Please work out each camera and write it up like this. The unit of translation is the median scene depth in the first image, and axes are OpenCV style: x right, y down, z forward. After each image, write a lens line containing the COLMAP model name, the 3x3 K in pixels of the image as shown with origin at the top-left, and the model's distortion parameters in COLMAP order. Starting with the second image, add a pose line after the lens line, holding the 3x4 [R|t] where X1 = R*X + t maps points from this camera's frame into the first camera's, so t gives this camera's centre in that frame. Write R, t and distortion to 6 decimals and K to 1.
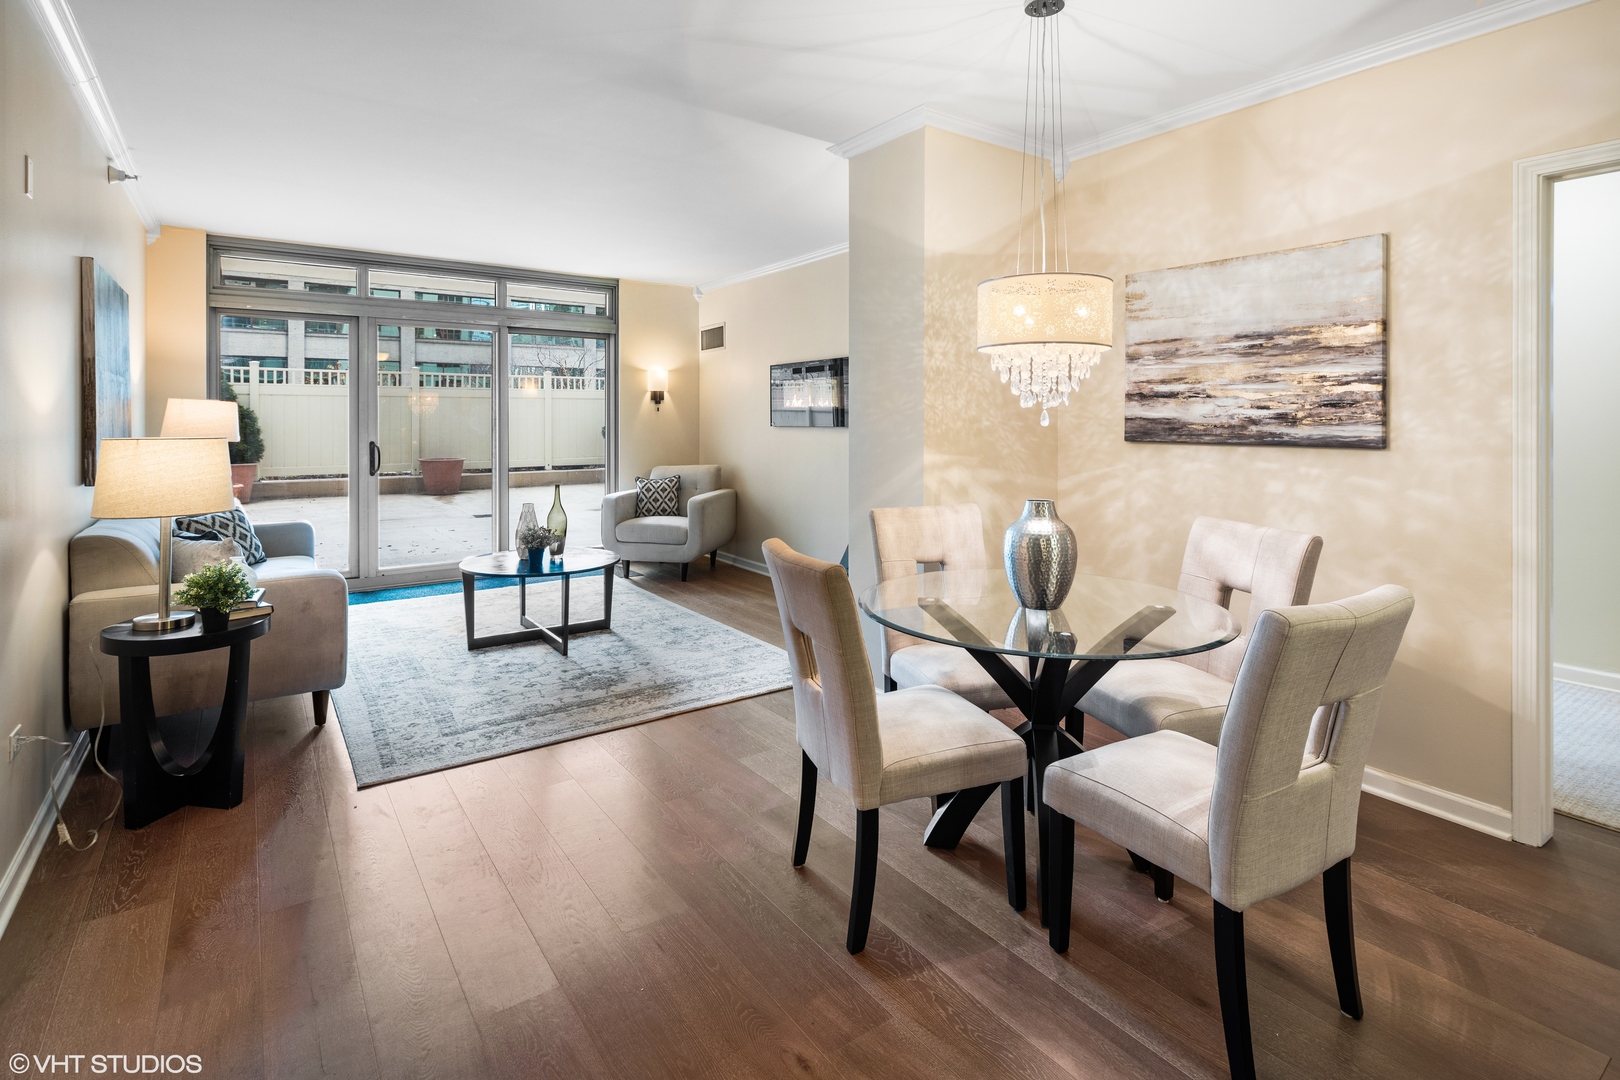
lens RADIAL K [[790.8, 0, 806.9], [0, 790.8, 418.7], [0, 0, 1]] dist [0.007281, -0.004470]
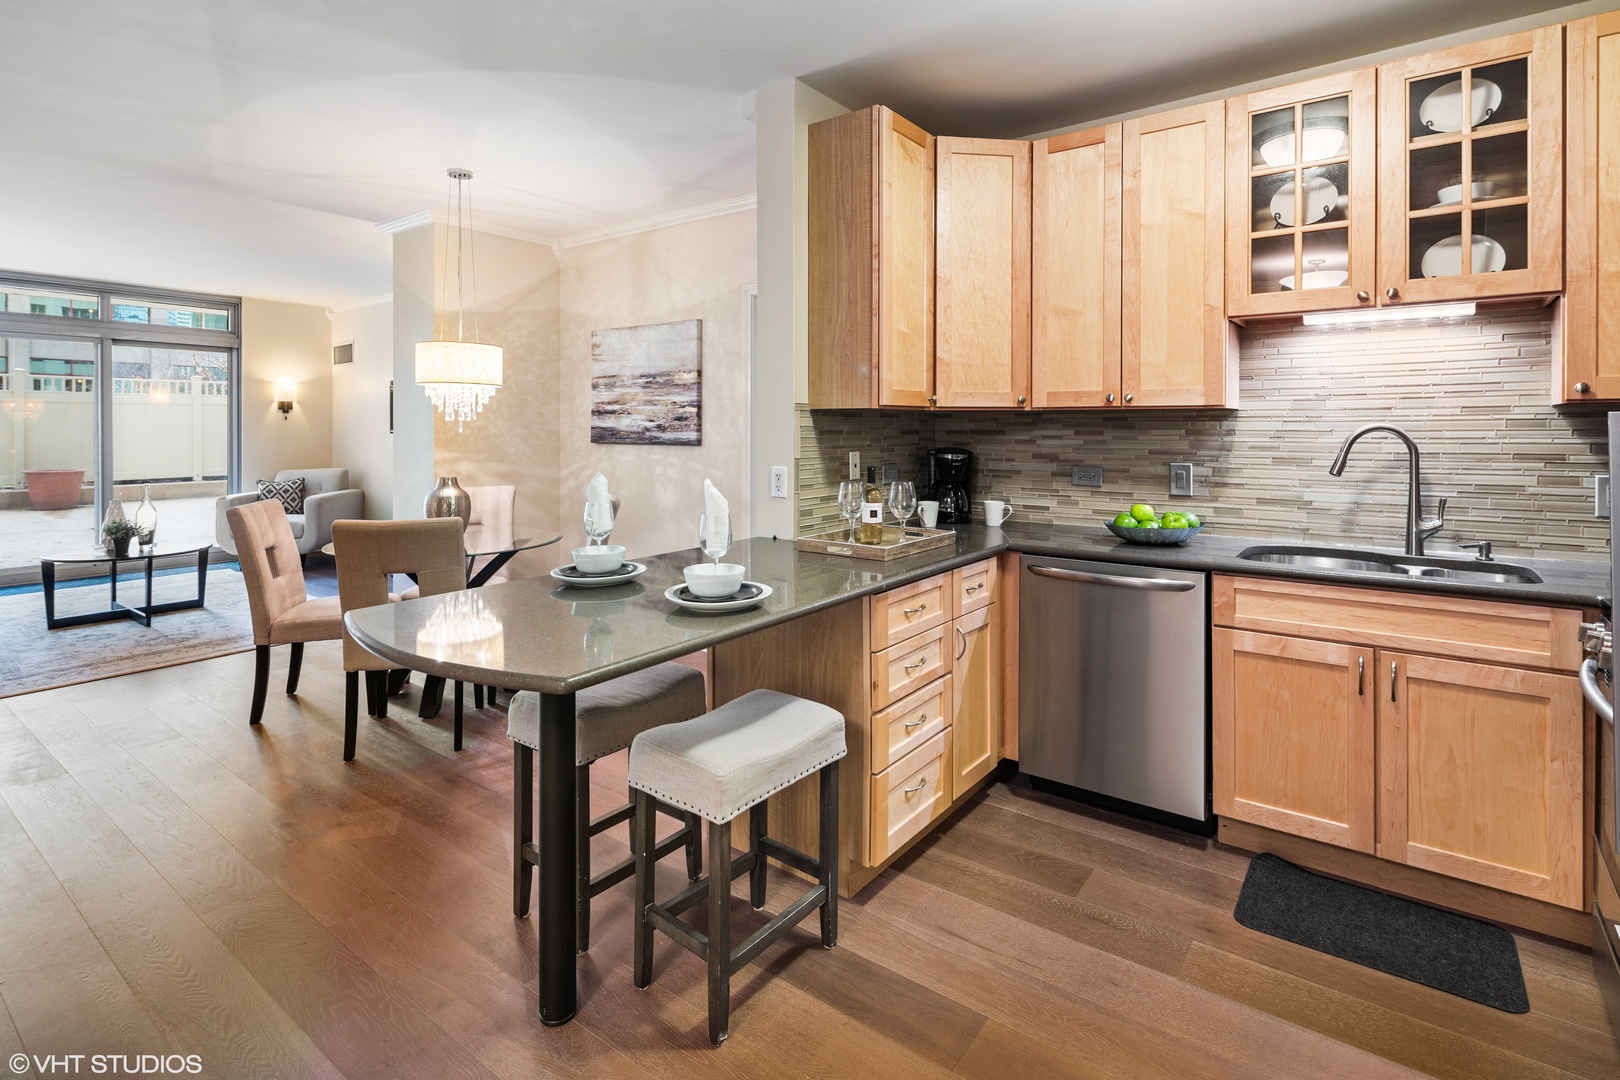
lens RADIAL K [[791.9, 0, 806.9], [0, 791.9, 428.8], [0, 0, 1]] dist [0.011393, -0.005485]
pose [[0.952496, 0.000206, 0.304551, 0.356828], [-0.001107, 0.999996, 0.002788, -0.002374], [-0.304549, -0.002992, 0.952492, -0.574332]]
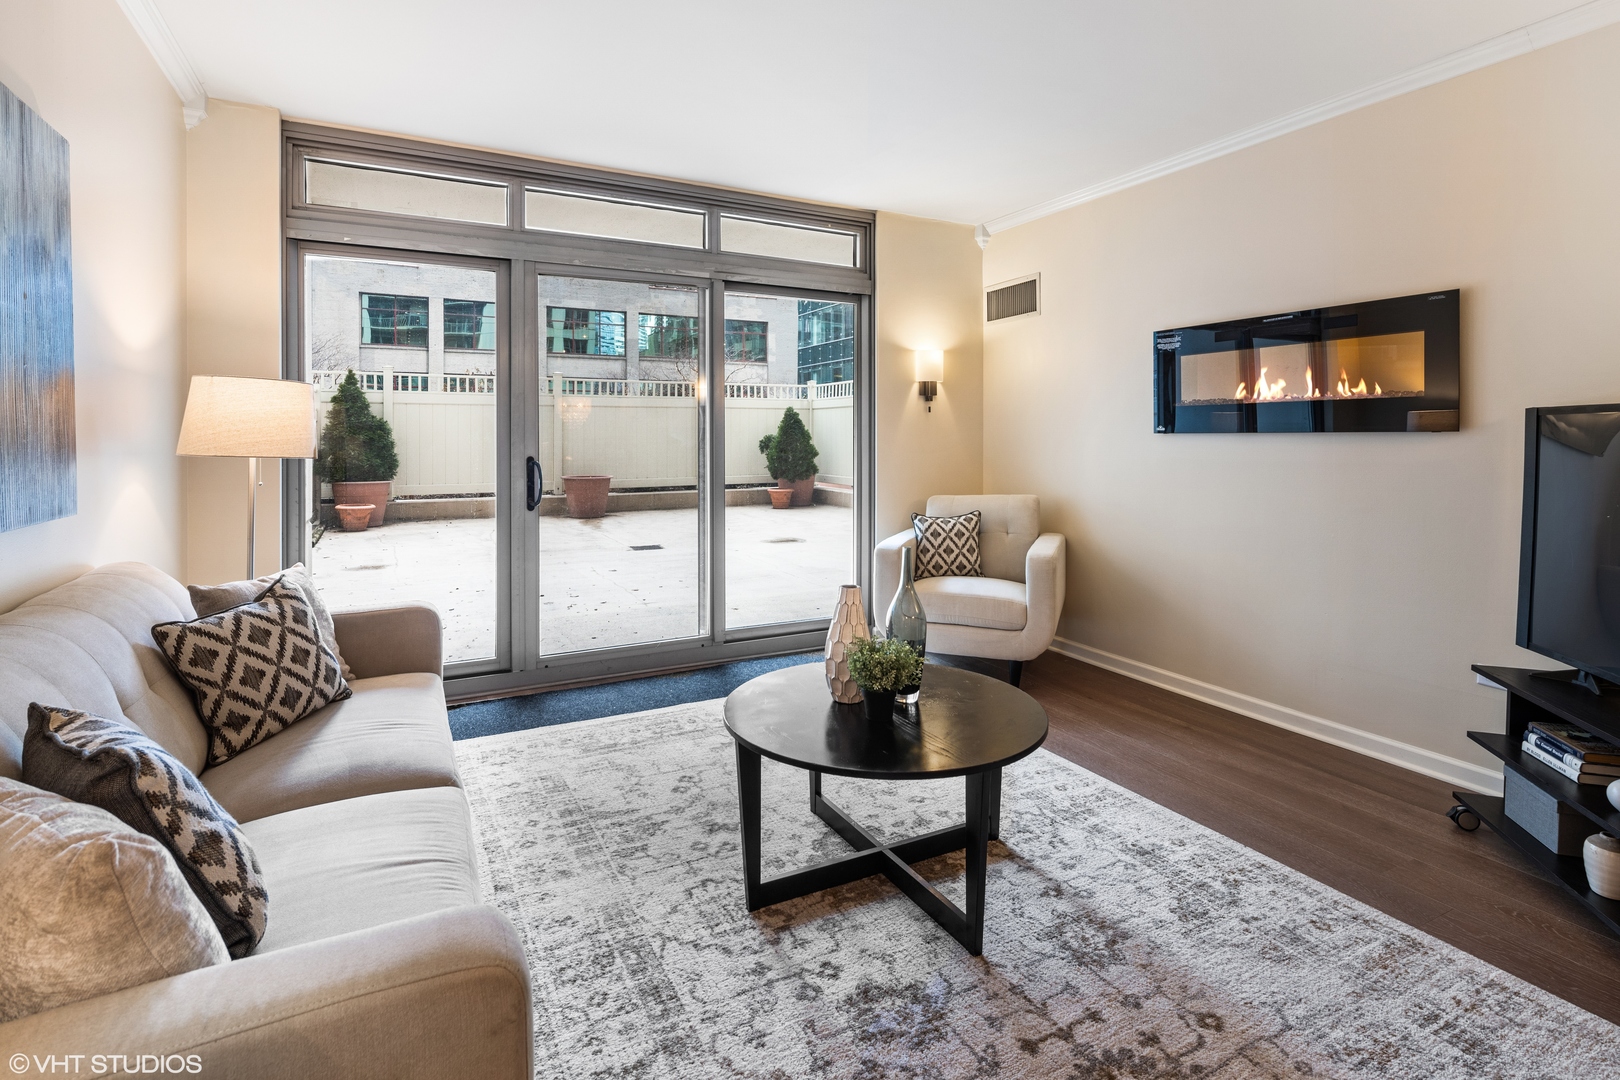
lens RADIAL K [[791.9, 0, 806.9], [0, 791.9, 428.8], [0, 0, 1]] dist [0.011393, -0.005485]
pose [[0.990578, -0.002088, -0.136936, -0.441354], [0.001138, 0.999975, -0.007016, 0.020028], [0.136947, 0.006794, 0.990555, 0.729872]]
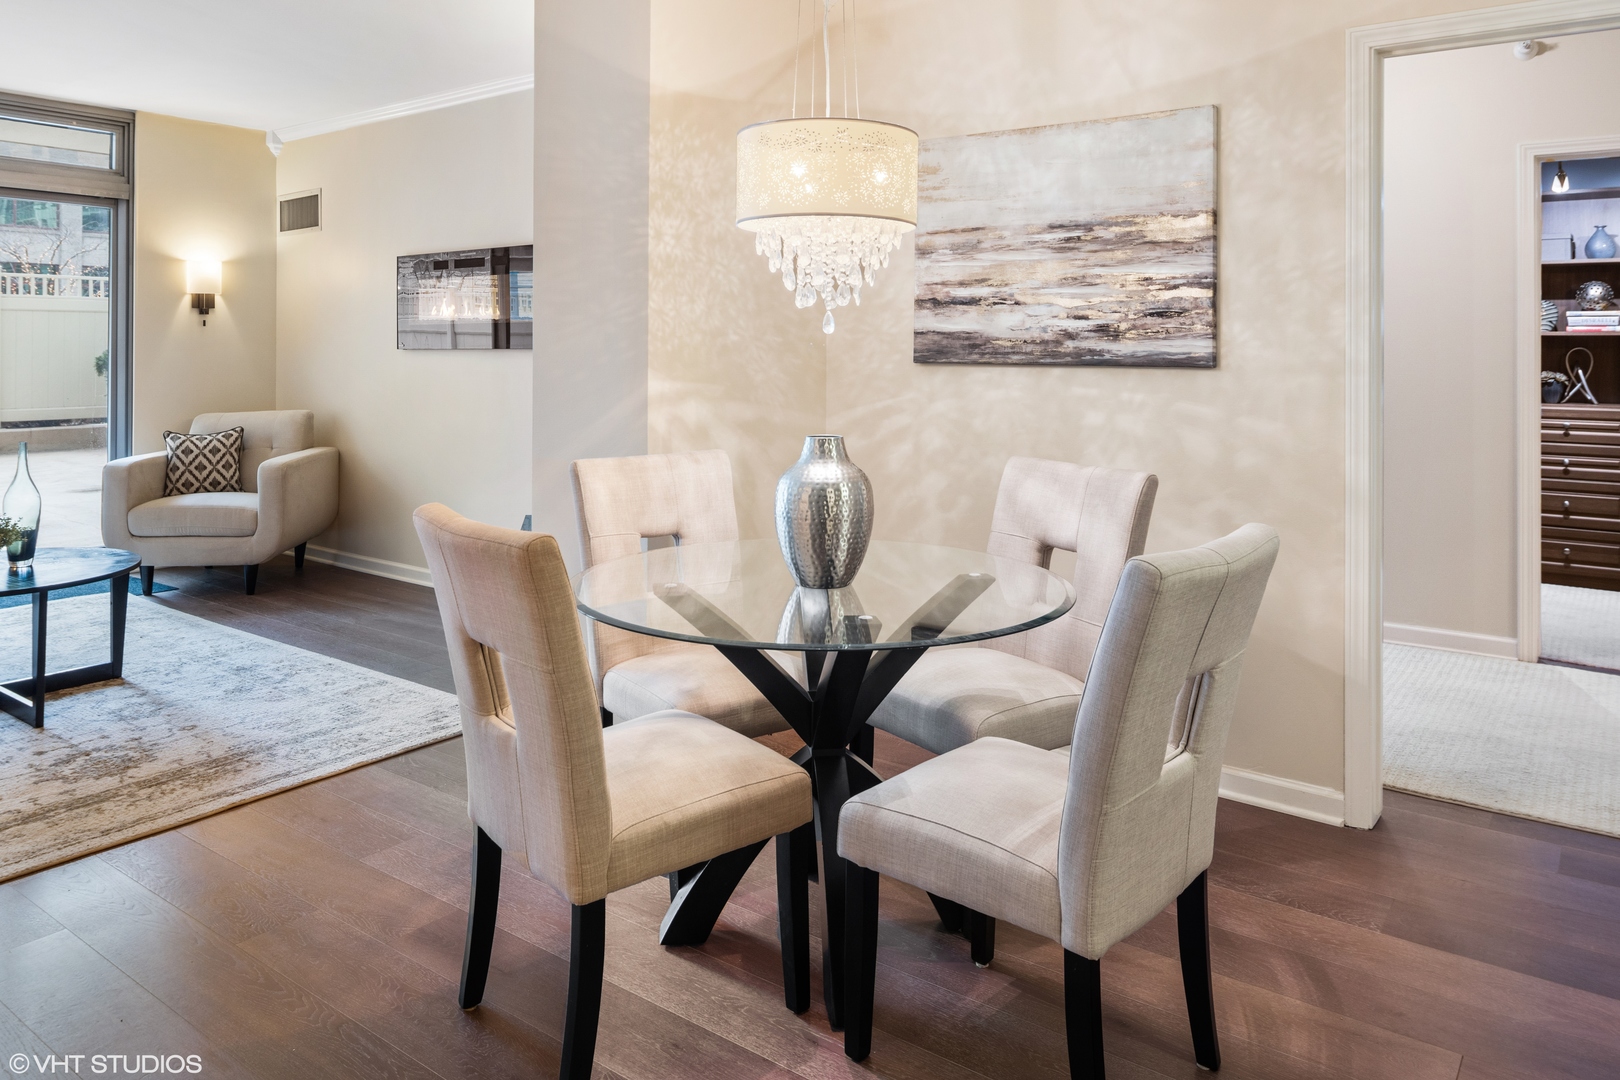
lens RADIAL K [[1115.9, 0, 804.9], [0, 1115.9, 343.8], [0, 0, 1]] dist [-0.002266, -0.007327]
pose [[0.950029, 0.005231, 0.312119, -0.026755], [-0.003521, 0.999976, -0.006042, 0.018084], [-0.312143, 0.004641, 0.950024, 0.032604]]
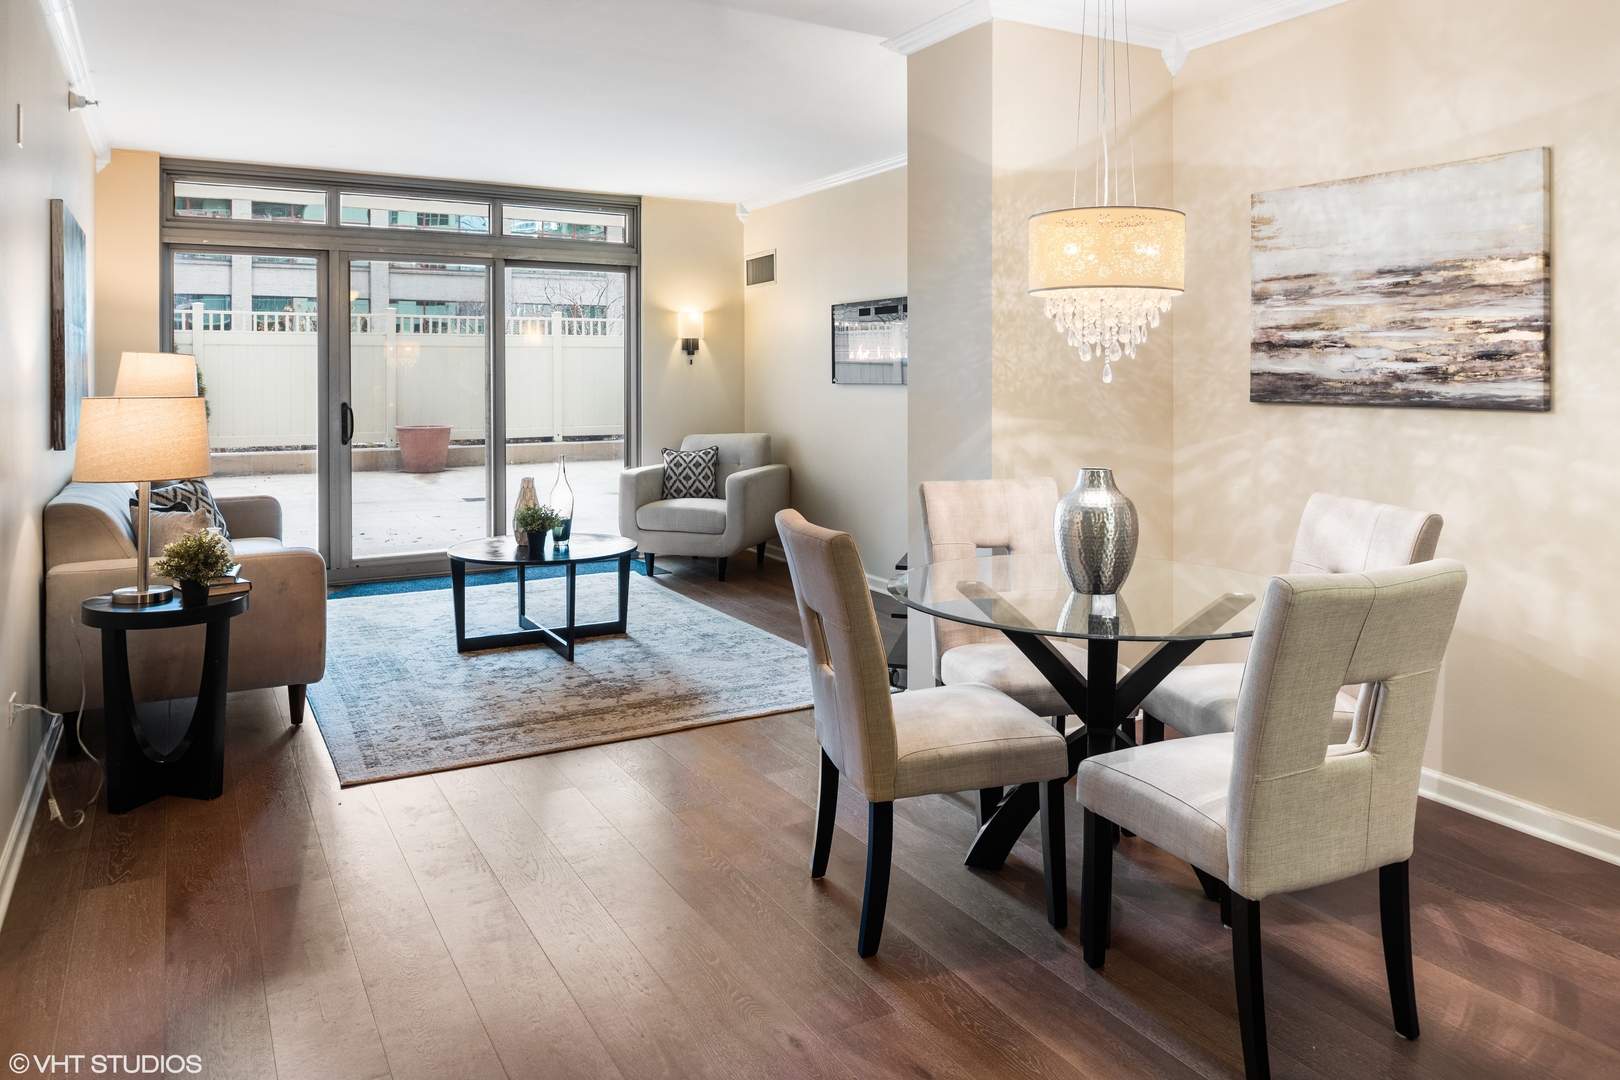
lens RADIAL K [[1108.4, 0, 804.0], [0, 1108.4, 372.1], [0, 0, 1]] dist [-0.003535, -0.008659]
pose [[0.995018, -0.001499, -0.099684, 0.069260], [0.001407, 0.999999, -0.001002, -0.001449], [0.099685, 0.000856, 0.995019, -0.167123]]
